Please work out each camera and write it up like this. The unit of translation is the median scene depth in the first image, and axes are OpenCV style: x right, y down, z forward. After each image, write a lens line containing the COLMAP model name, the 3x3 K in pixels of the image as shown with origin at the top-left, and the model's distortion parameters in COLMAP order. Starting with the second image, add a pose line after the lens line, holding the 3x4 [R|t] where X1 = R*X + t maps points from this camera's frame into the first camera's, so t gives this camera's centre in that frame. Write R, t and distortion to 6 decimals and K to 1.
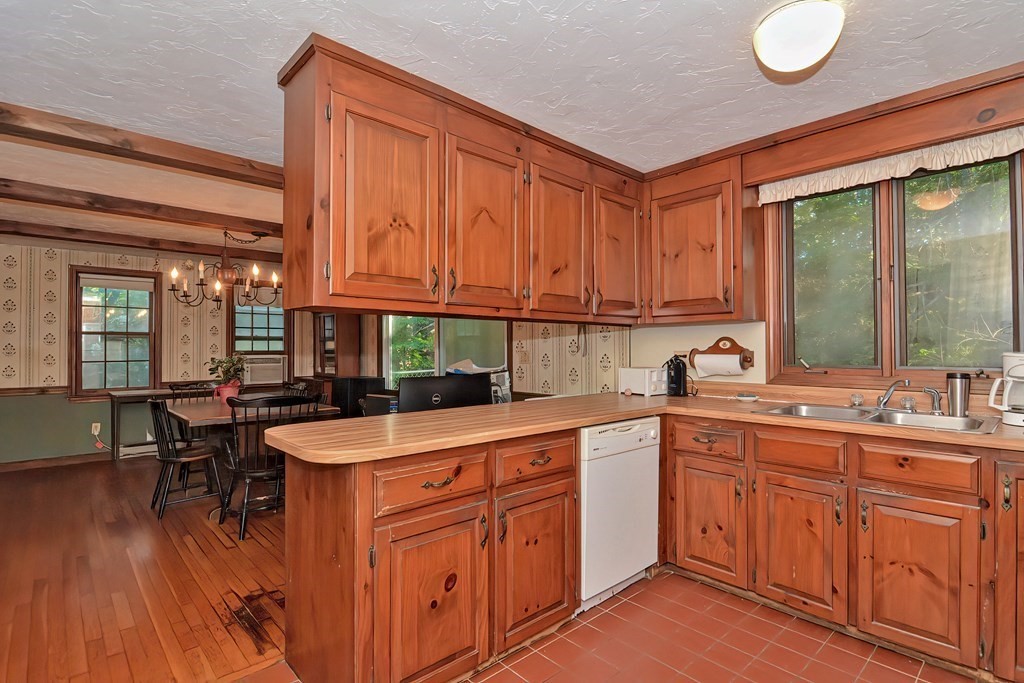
lens RADIAL K [[500.5, 0, 521.3], [0, 500.5, 340.9], [0, 0, 1]] dist [0.000772, -0.001008]
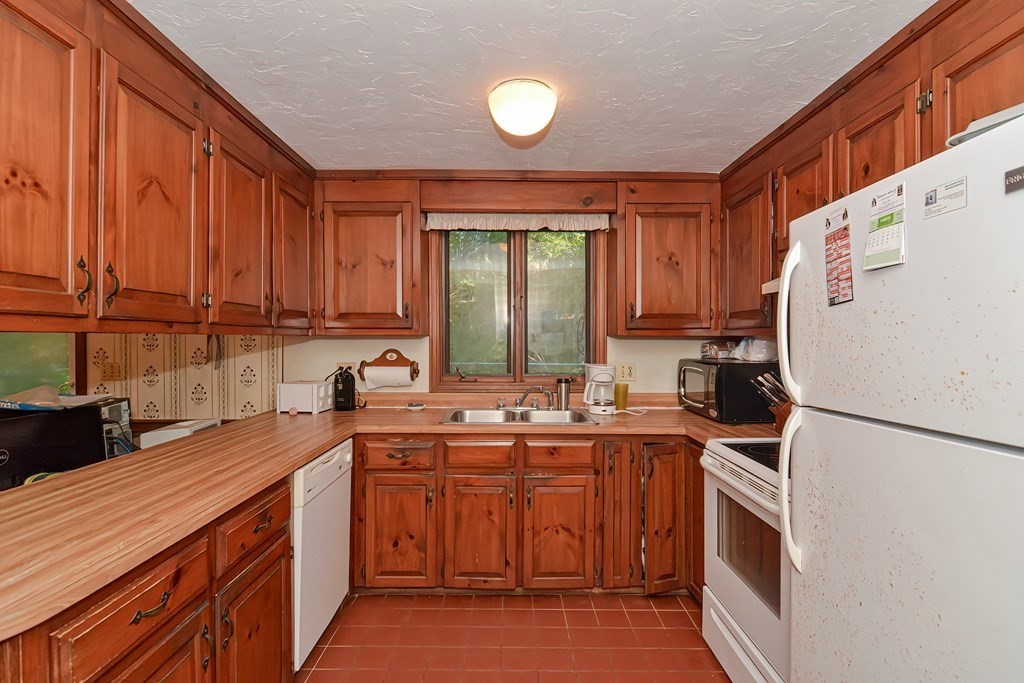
lens RADIAL K [[492.1, 0, 513.7], [0, 492.1, 339.9], [0, 0, 1]] dist [0.000674, -0.000957]
pose [[0.677227, 0.003458, 0.735766, -0.220548], [-0.016466, 0.999810, 0.010456, -0.053336], [-0.735590, -0.019196, 0.677155, 0.158996]]
